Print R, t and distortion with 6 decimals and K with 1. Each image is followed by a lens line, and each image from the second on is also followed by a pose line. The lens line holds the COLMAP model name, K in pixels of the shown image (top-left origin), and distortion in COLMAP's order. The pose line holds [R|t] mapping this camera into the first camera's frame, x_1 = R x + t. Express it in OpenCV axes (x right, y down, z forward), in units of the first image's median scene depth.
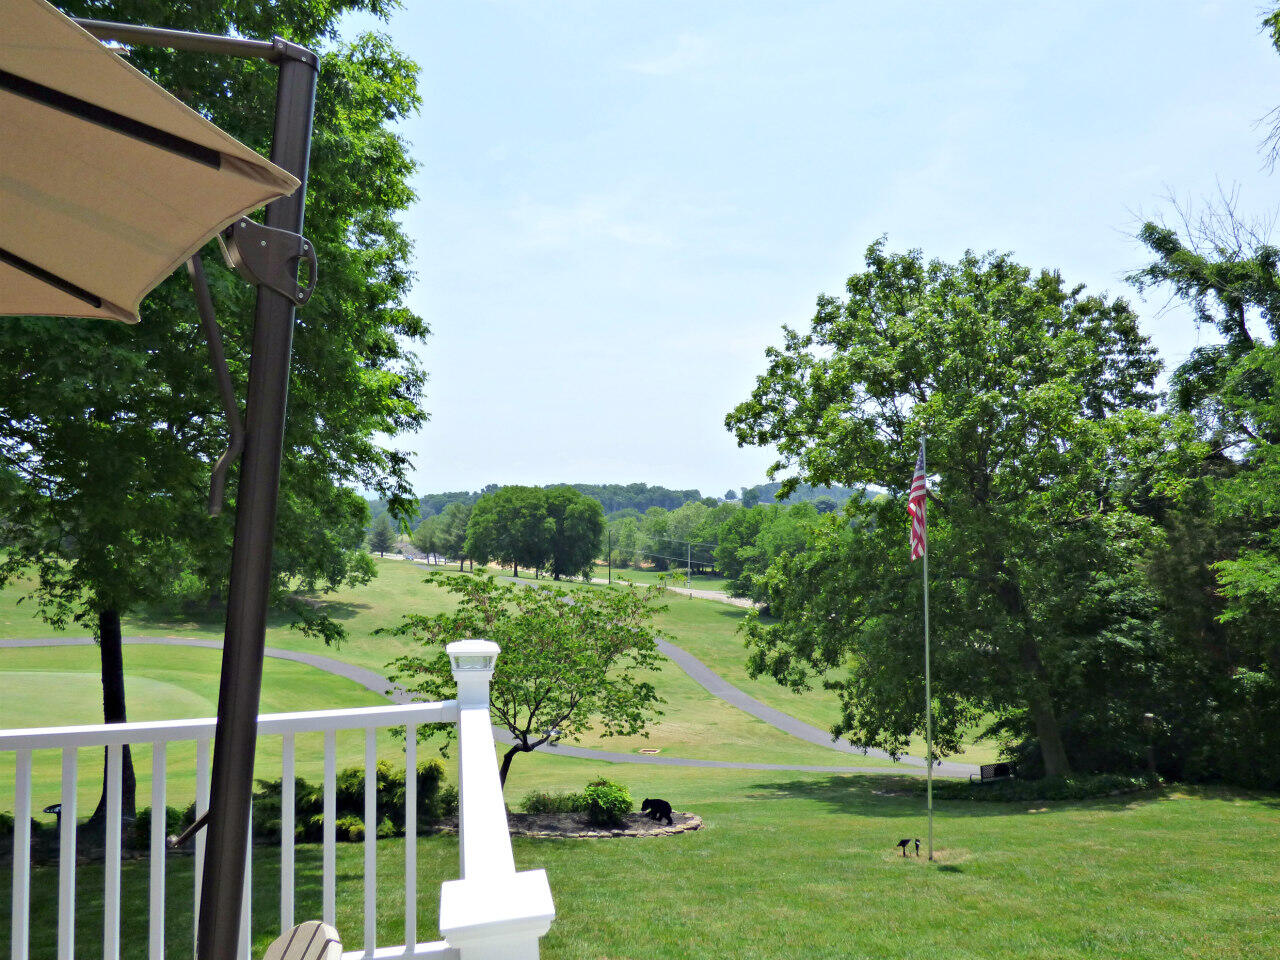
lens RADIAL K [[905.3, 0, 640.0], [0, 905.3, 480.0], [0, 0, 1]] dist [0.002630, -0.006384]
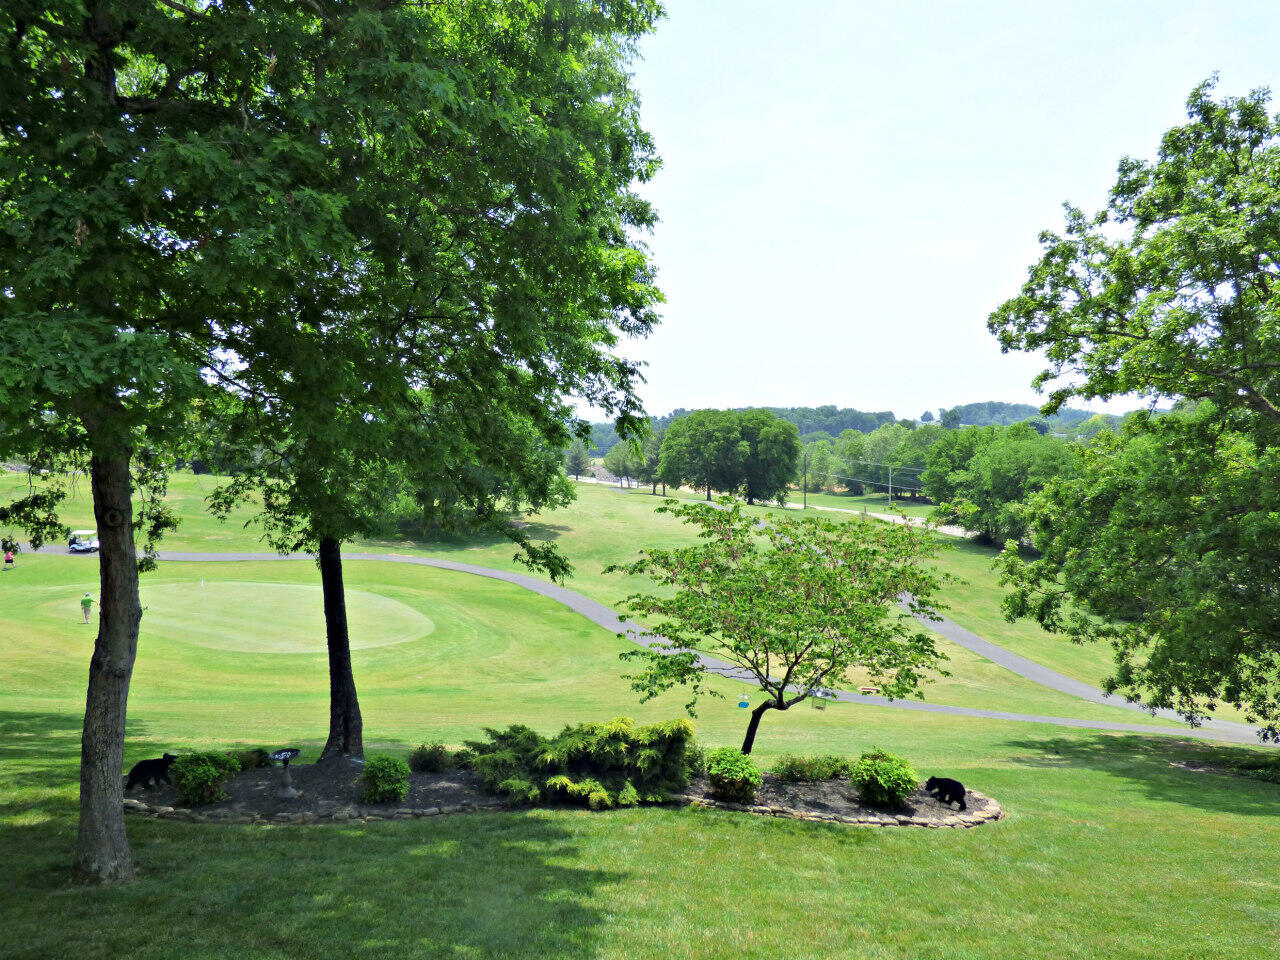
lens RADIAL K [[905.3, 0, 640.0], [0, 905.3, 480.0], [0, 0, 1]] dist [0.002630, -0.006384]
pose [[0.978906, 0.004258, -0.204269, -0.050214], [0.012921, 0.996492, 0.082690, 0.007387], [0.203904, -0.083585, 0.975416, 0.098045]]
